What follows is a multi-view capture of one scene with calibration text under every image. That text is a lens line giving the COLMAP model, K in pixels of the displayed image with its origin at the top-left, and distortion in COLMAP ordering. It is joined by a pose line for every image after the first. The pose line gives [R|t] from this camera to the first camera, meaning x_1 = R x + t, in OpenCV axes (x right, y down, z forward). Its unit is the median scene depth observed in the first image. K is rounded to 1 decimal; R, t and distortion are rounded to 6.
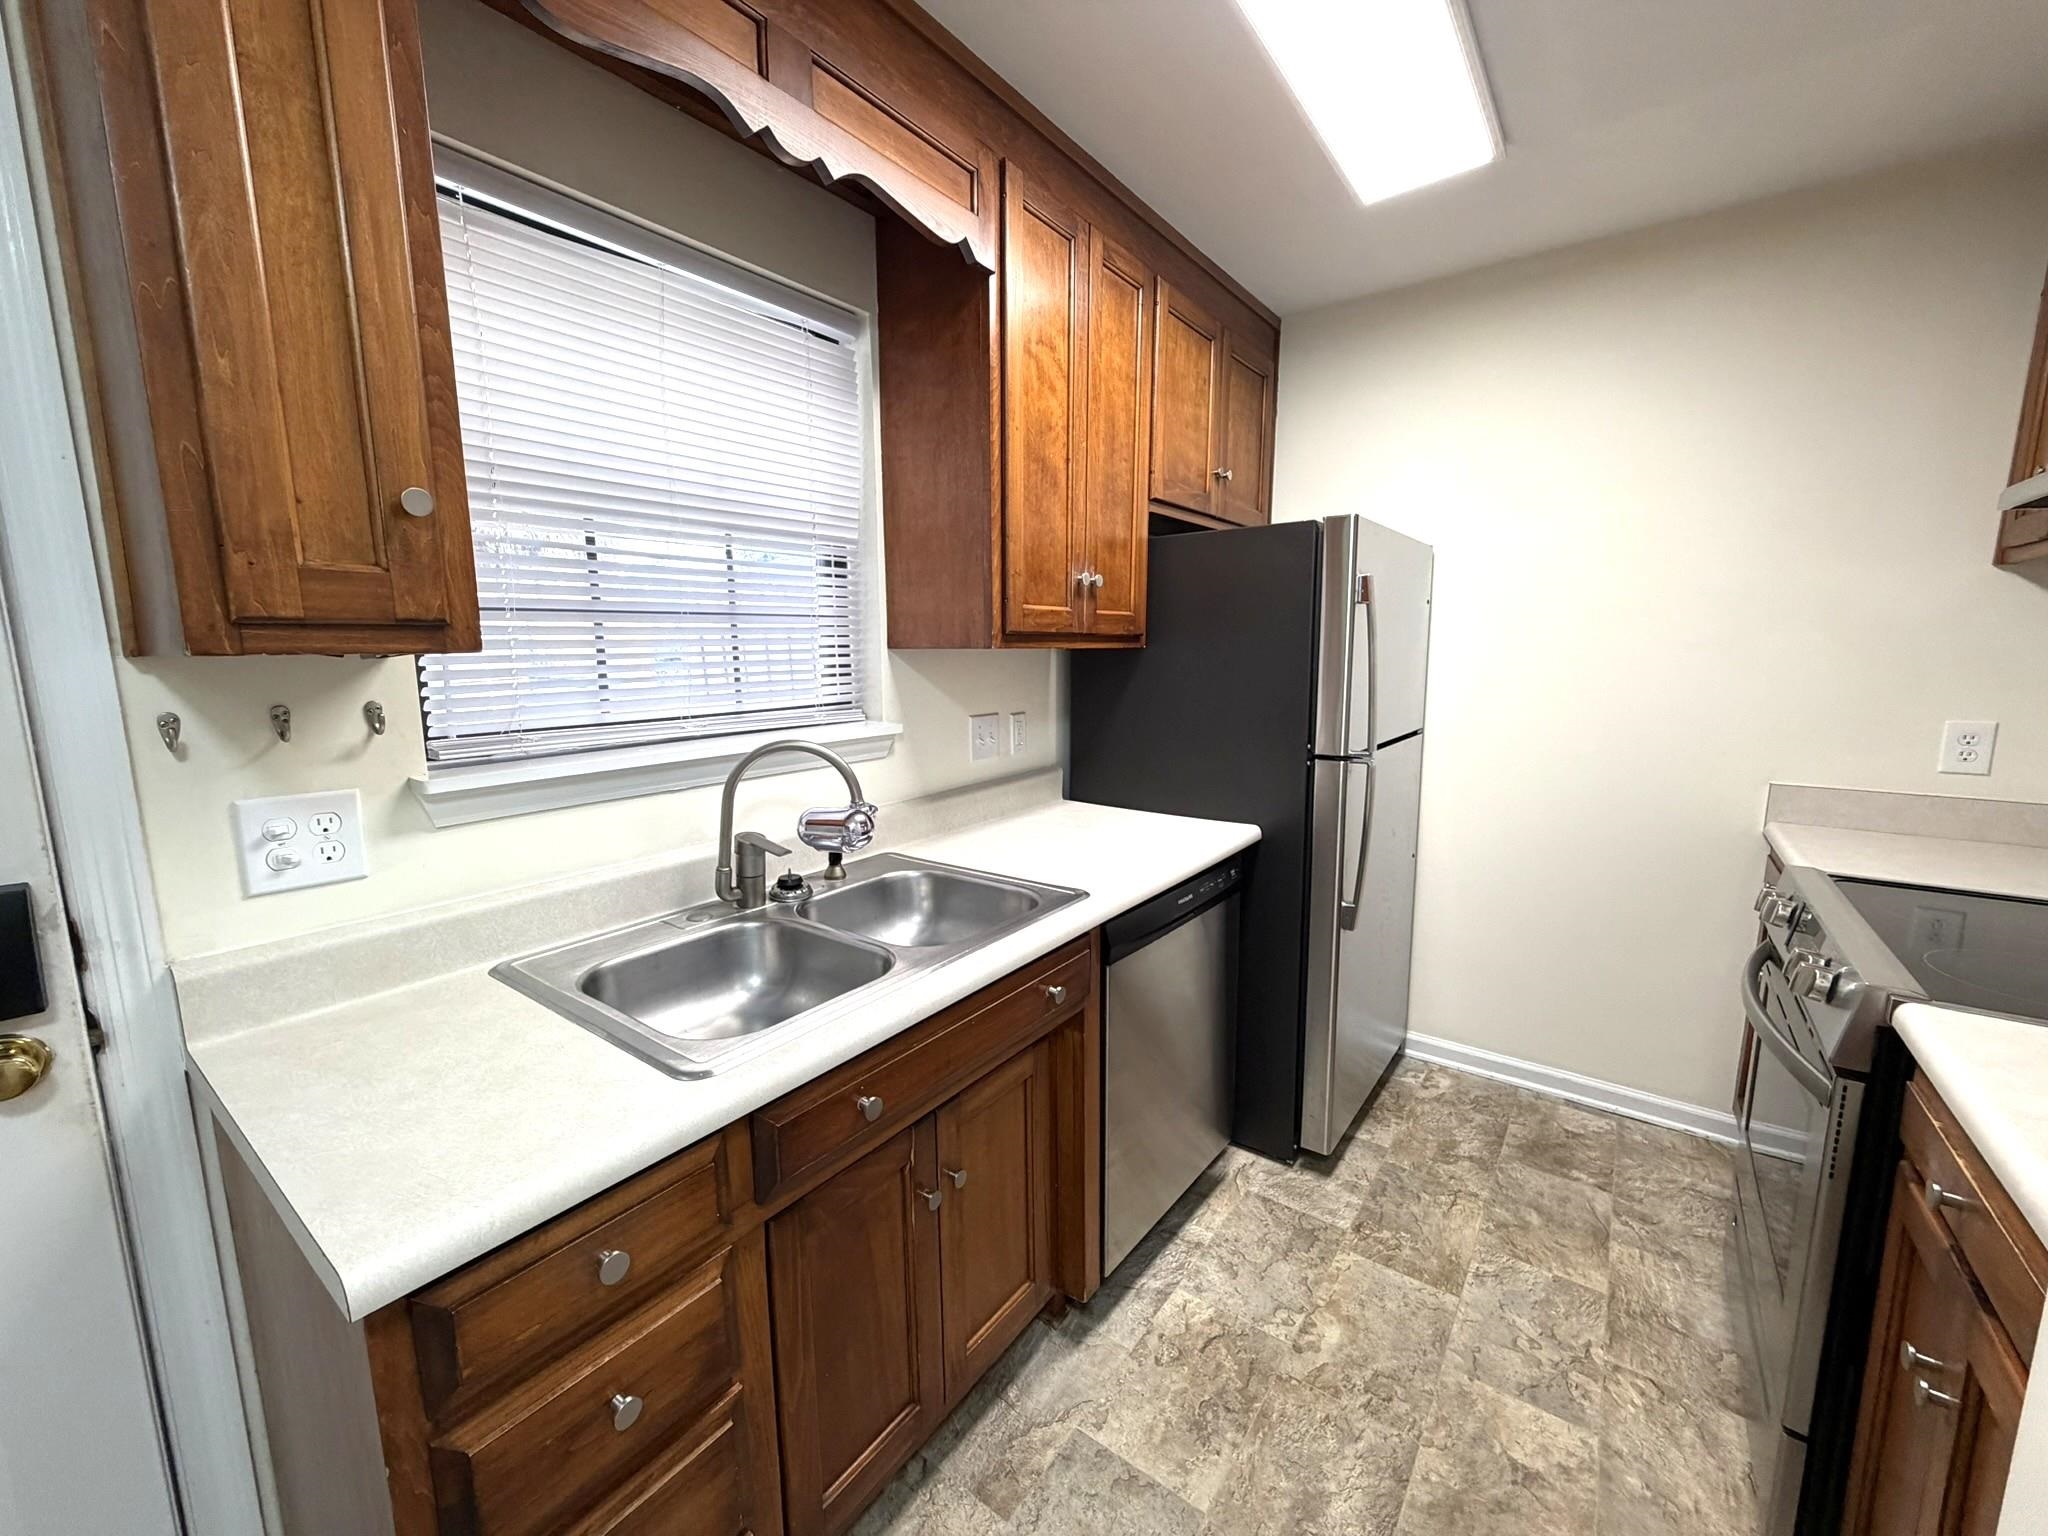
lens RADIAL K [[814.7, 0, 1021.1], [0, 814.7, 765.1], [0, 0, 1]] dist [0.000999, -0.000682]
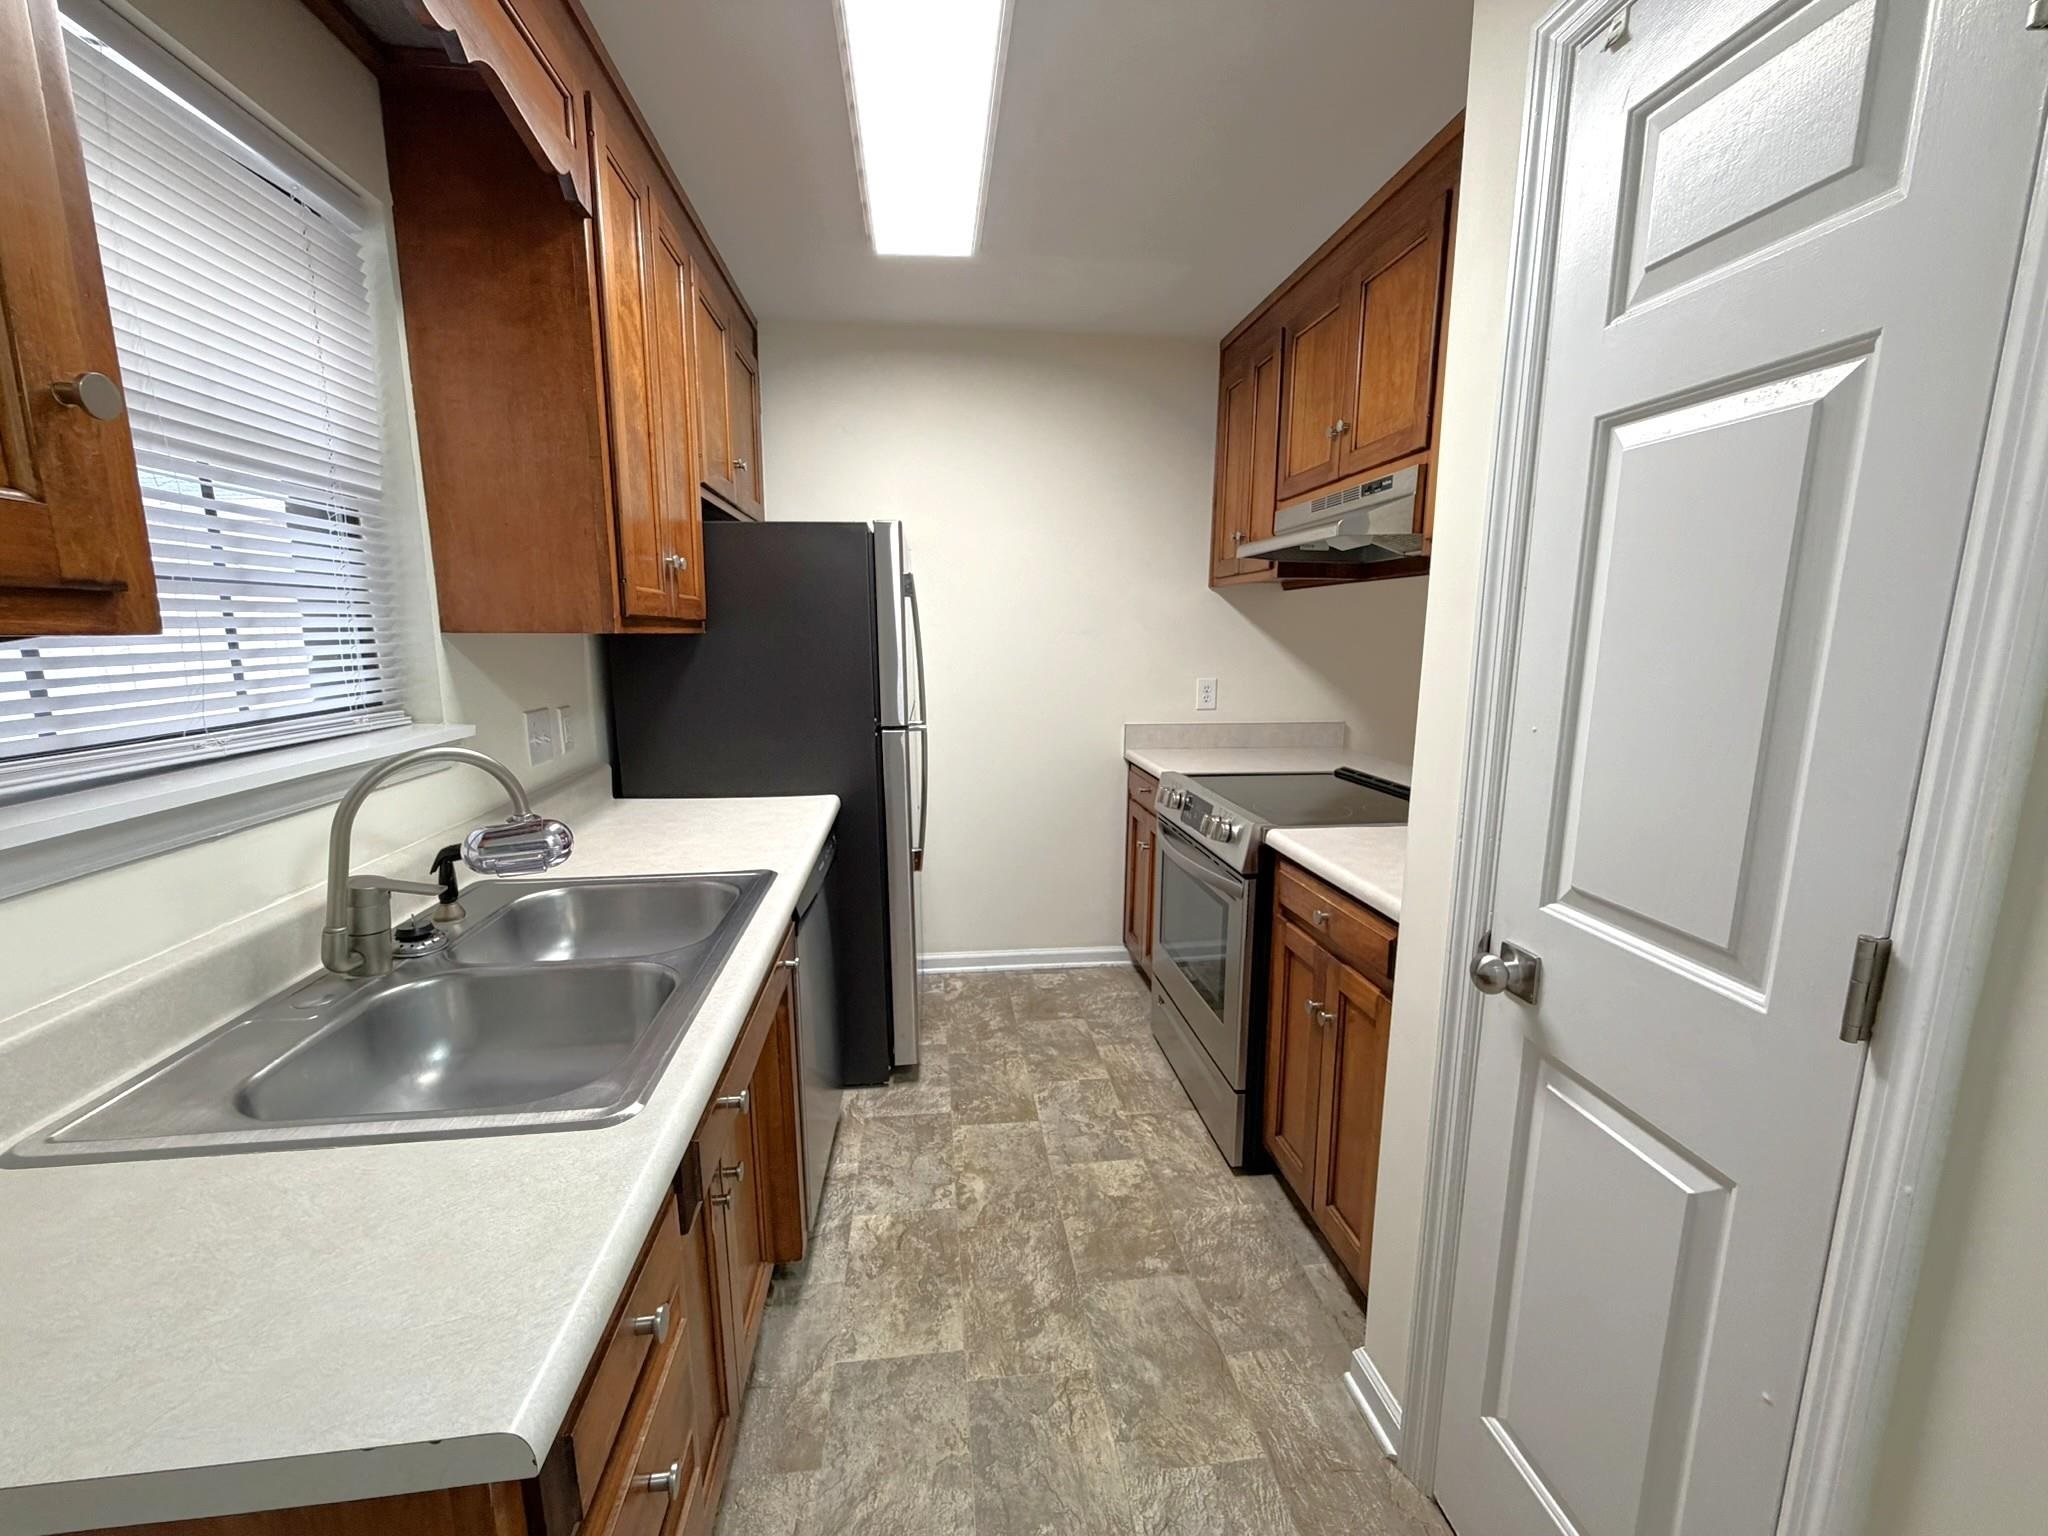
lens RADIAL K [[814.7, 0, 1016.4], [0, 814.7, 764.6], [0, 0, 1]] dist [0.000999, -0.000682]
pose [[0.727156, -0.104905, 0.678409, -0.361378], [0.094874, 0.994128, 0.052034, -0.001477], [-0.679884, 0.026527, 0.732840, 0.029555]]
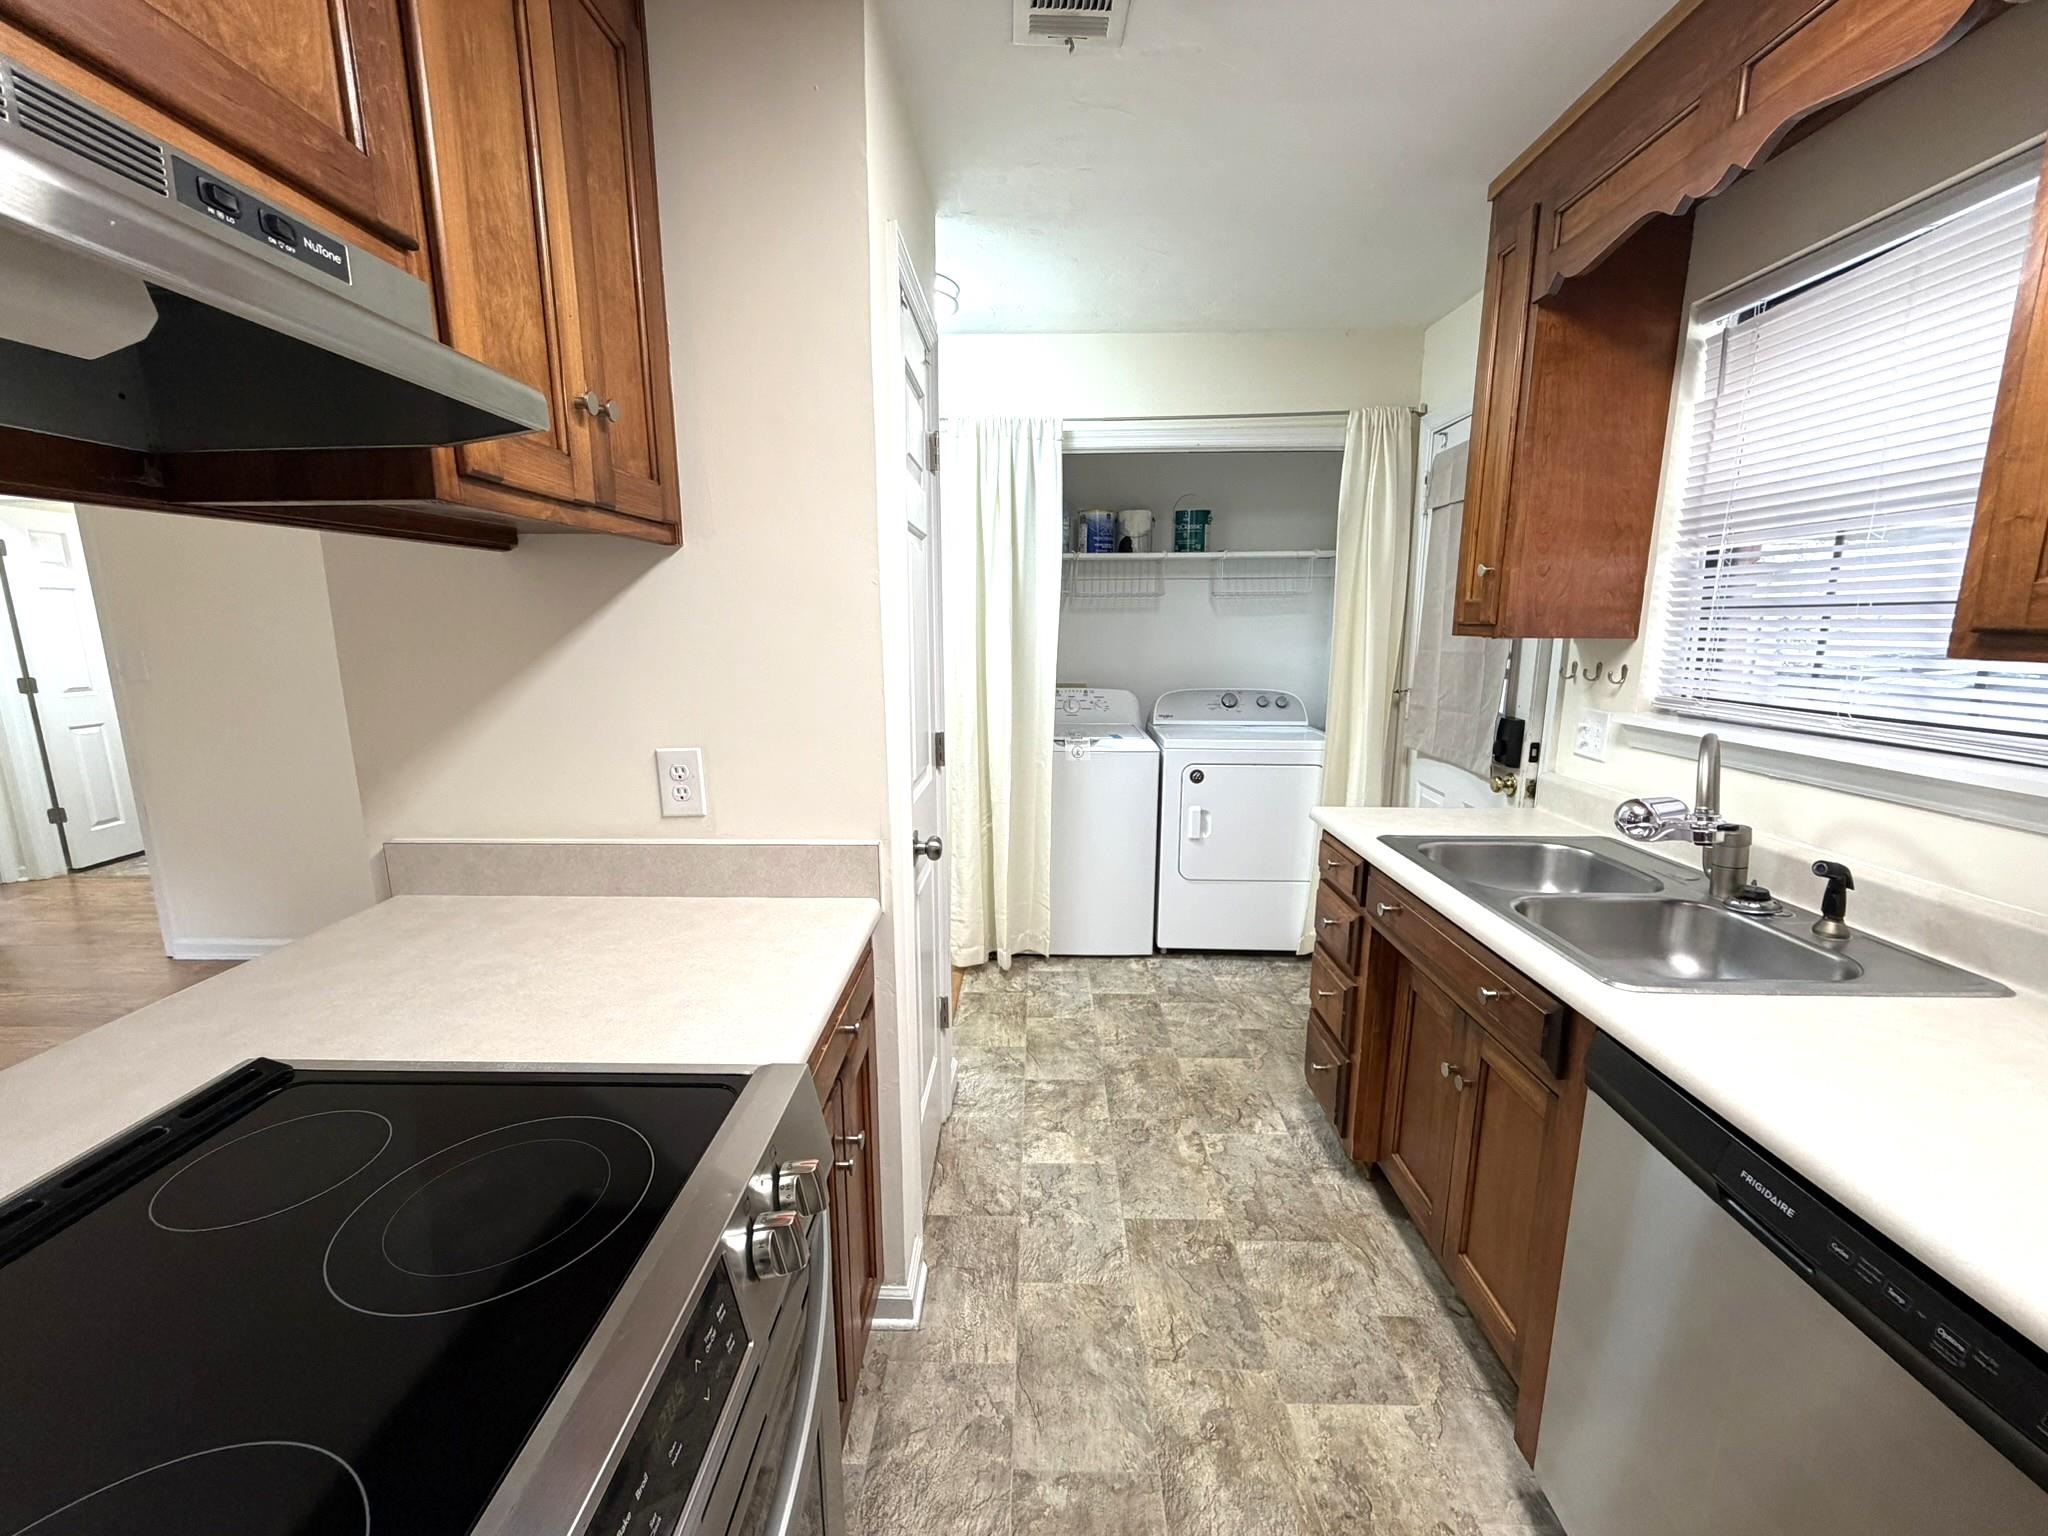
lens RADIAL K [[814.7, 0, 1020.3], [0, 814.7, 763.1], [0, 0, 1]] dist [0.000999, -0.000682]
pose [[-0.812844, 0.109277, -0.572139, 0.879512], [-0.076249, 0.953830, 0.290507, -0.199105], [0.577469, 0.279762, -0.766983, 1.142015]]
